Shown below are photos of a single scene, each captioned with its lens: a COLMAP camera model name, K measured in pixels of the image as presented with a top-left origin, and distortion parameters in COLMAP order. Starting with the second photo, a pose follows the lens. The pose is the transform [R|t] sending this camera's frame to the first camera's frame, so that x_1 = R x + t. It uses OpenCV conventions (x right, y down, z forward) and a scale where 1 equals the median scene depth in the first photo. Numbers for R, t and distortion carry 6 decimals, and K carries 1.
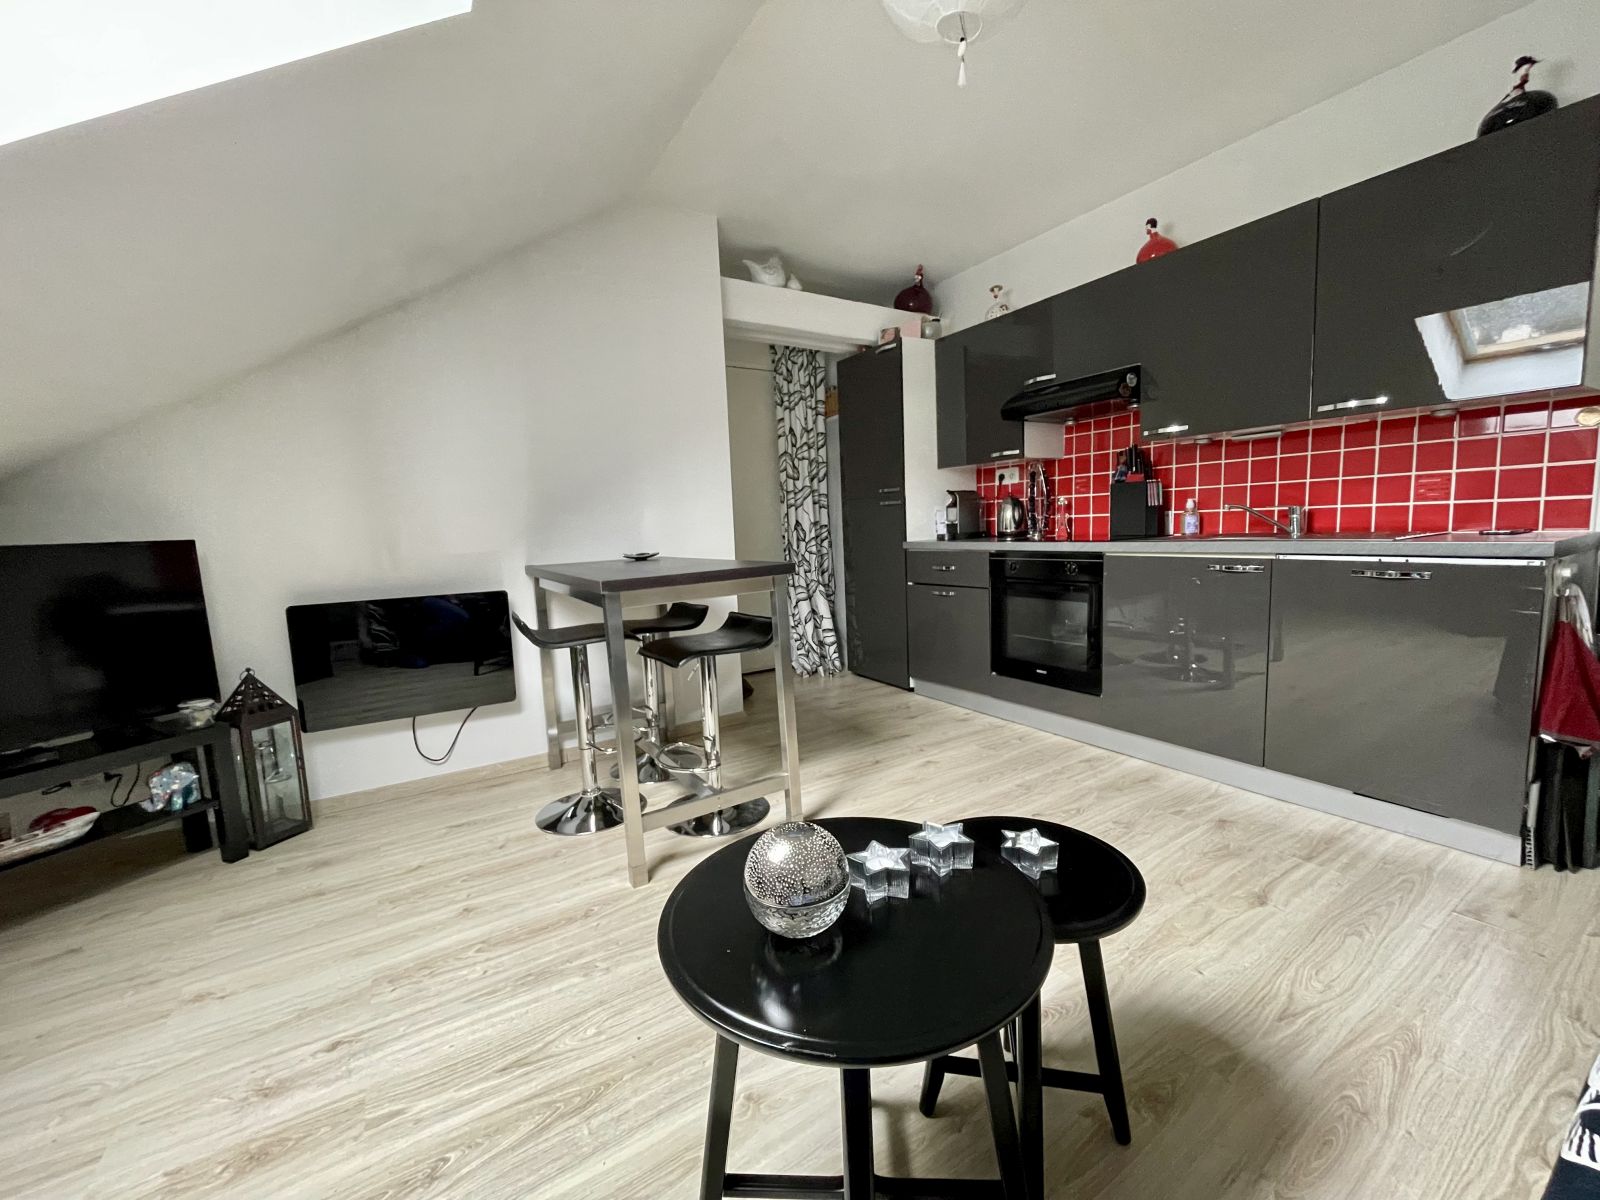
lens RADIAL K [[642.3, 0, 800.0], [0, 642.3, 600.0], [0, 0, 1]] dist [-0.000434, -0.000063]
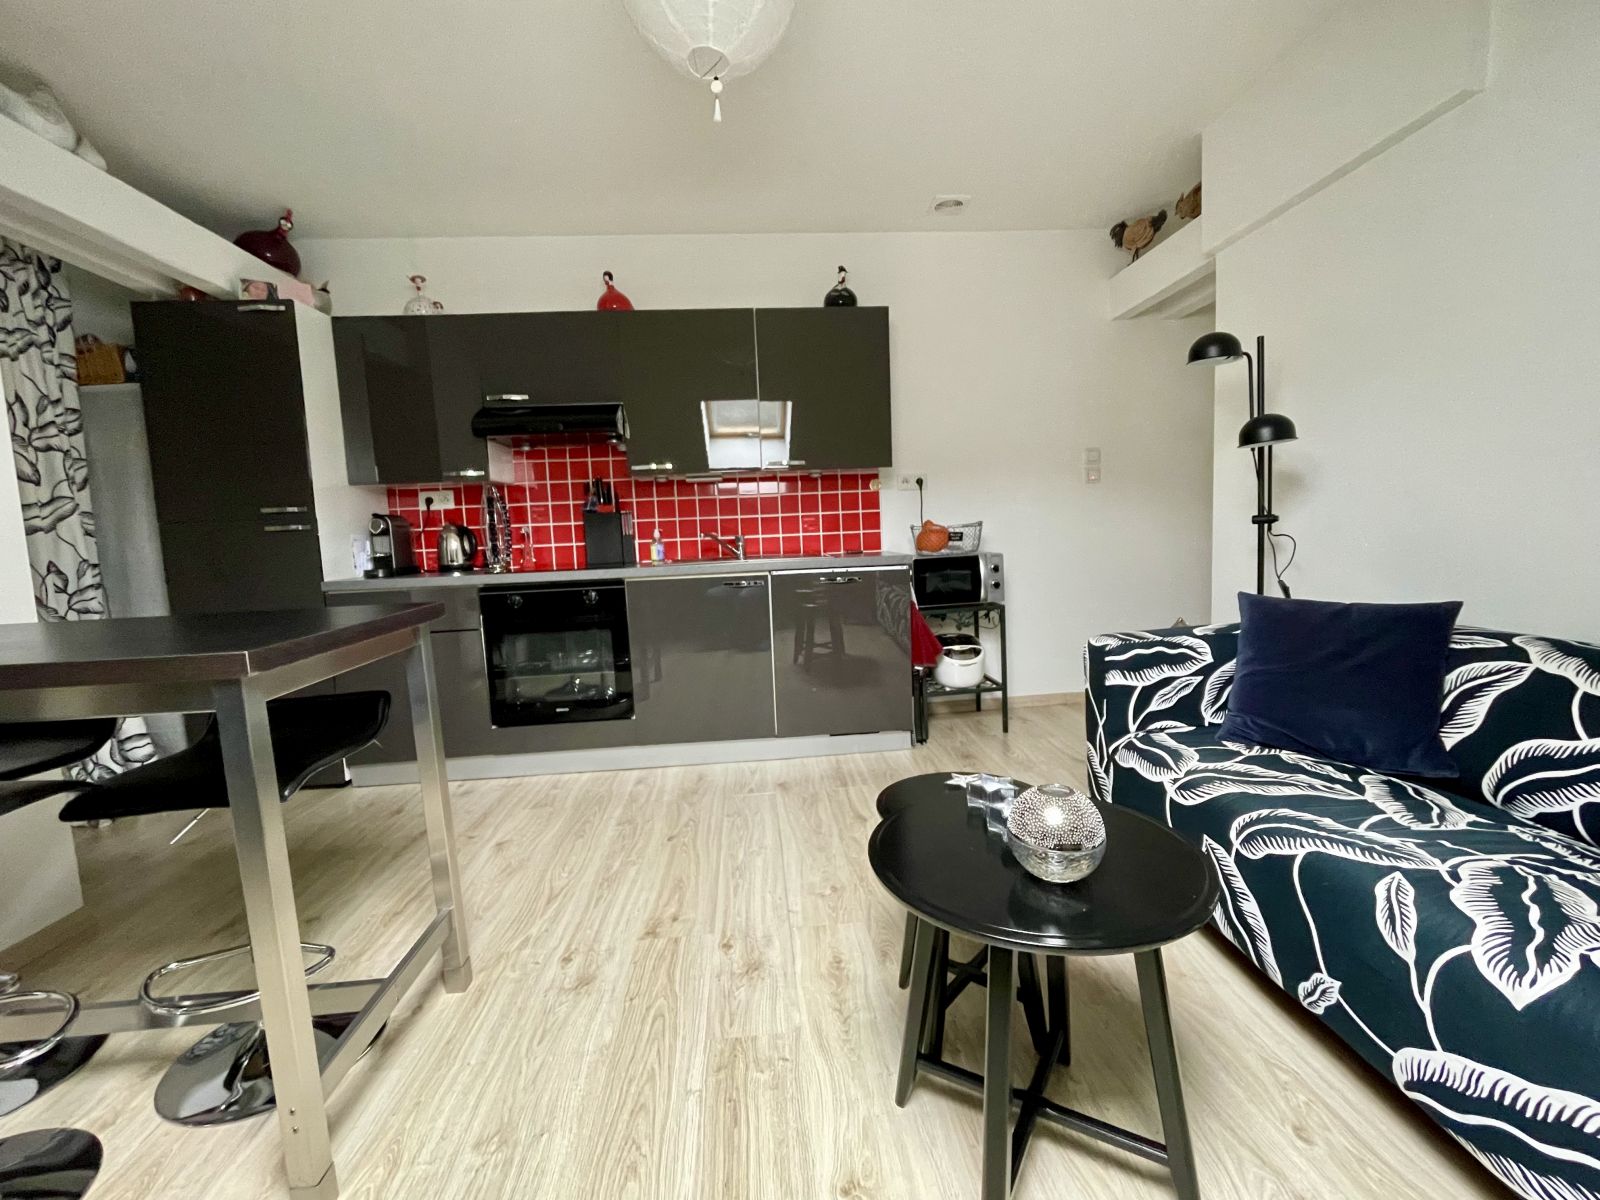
lens RADIAL K [[695.7, 0, 800.0], [0, 695.7, 600.0], [0, 0, 1]] dist [-0.000694, -0.000726]
pose [[0.471906, -0.065926, 0.879181, -0.283430], [0.125534, 0.992065, 0.007009, -0.008753], [-0.872666, 0.107059, 0.476437, 0.167086]]
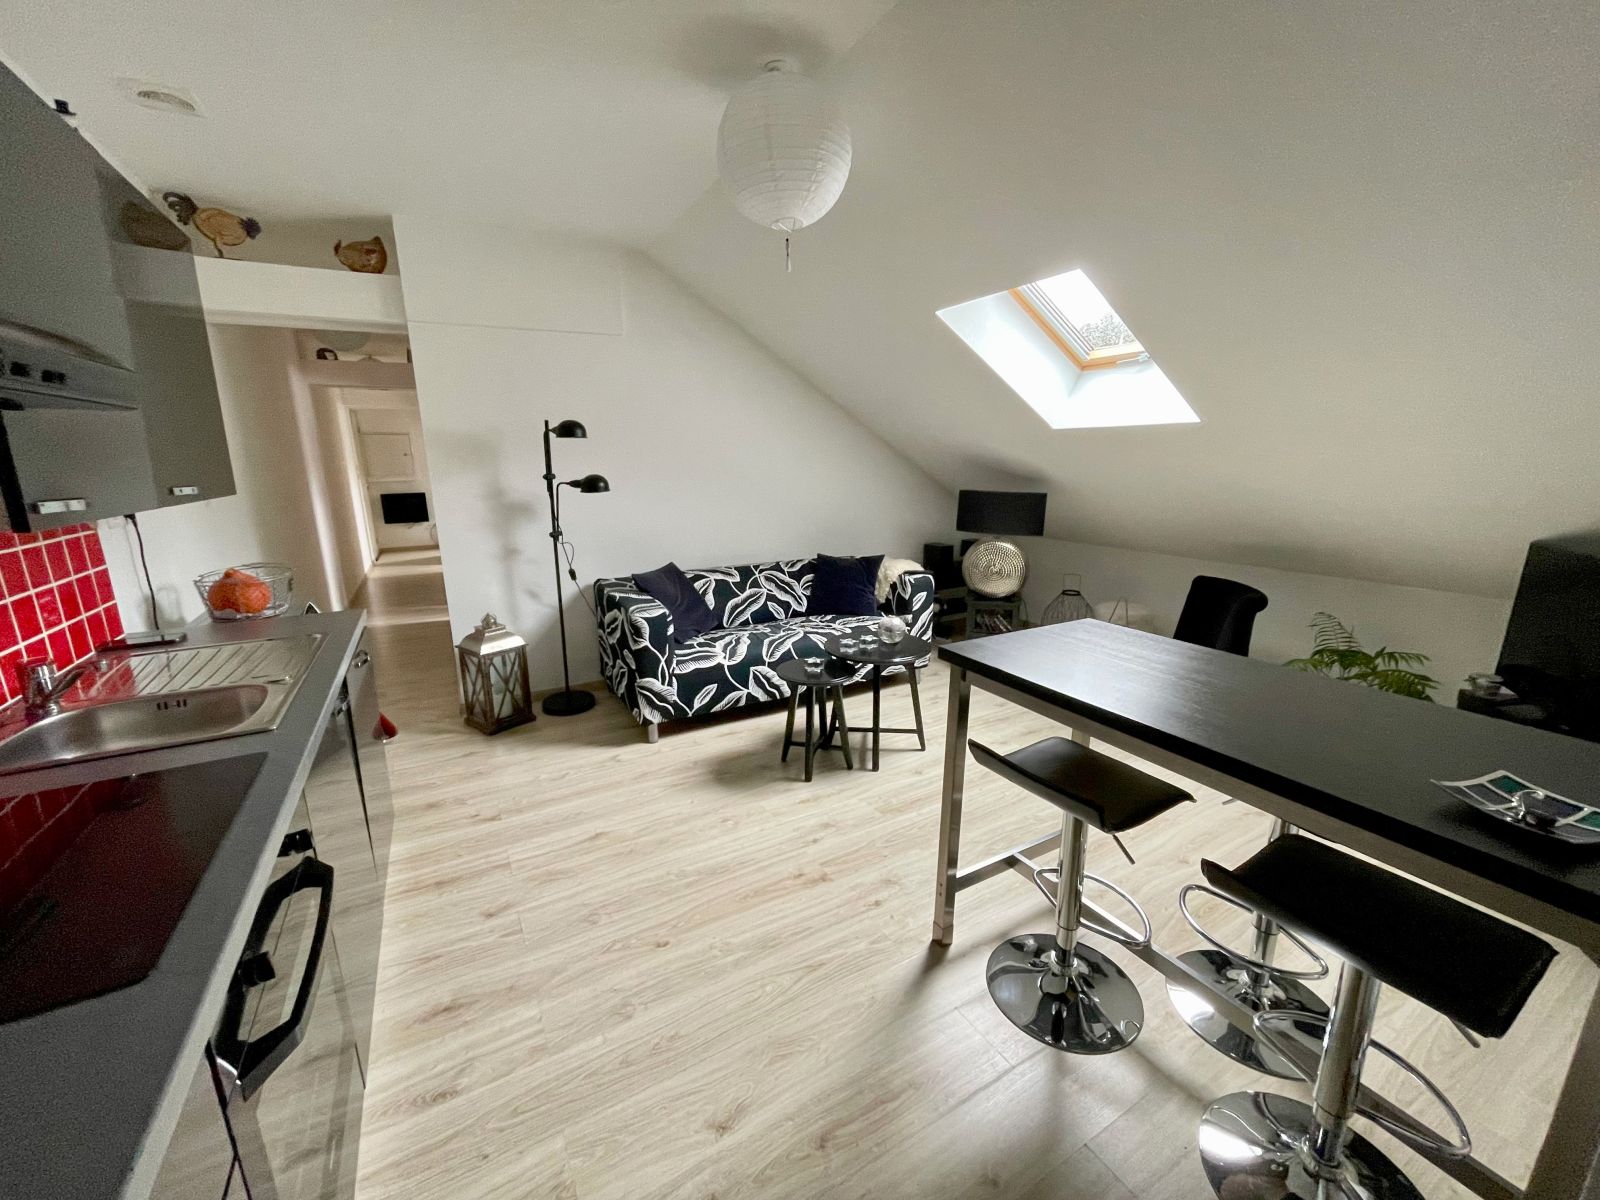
lens RADIAL K [[642.3, 0, 800.0], [0, 642.3, 600.0], [0, 0, 1]] dist [-0.000434, -0.000063]
pose [[-0.997471, 0.041368, 0.057797, 0.071123], [0.058365, 0.940797, 0.333907, -0.232243], [-0.040562, 0.336436, -0.940832, 1.015099]]
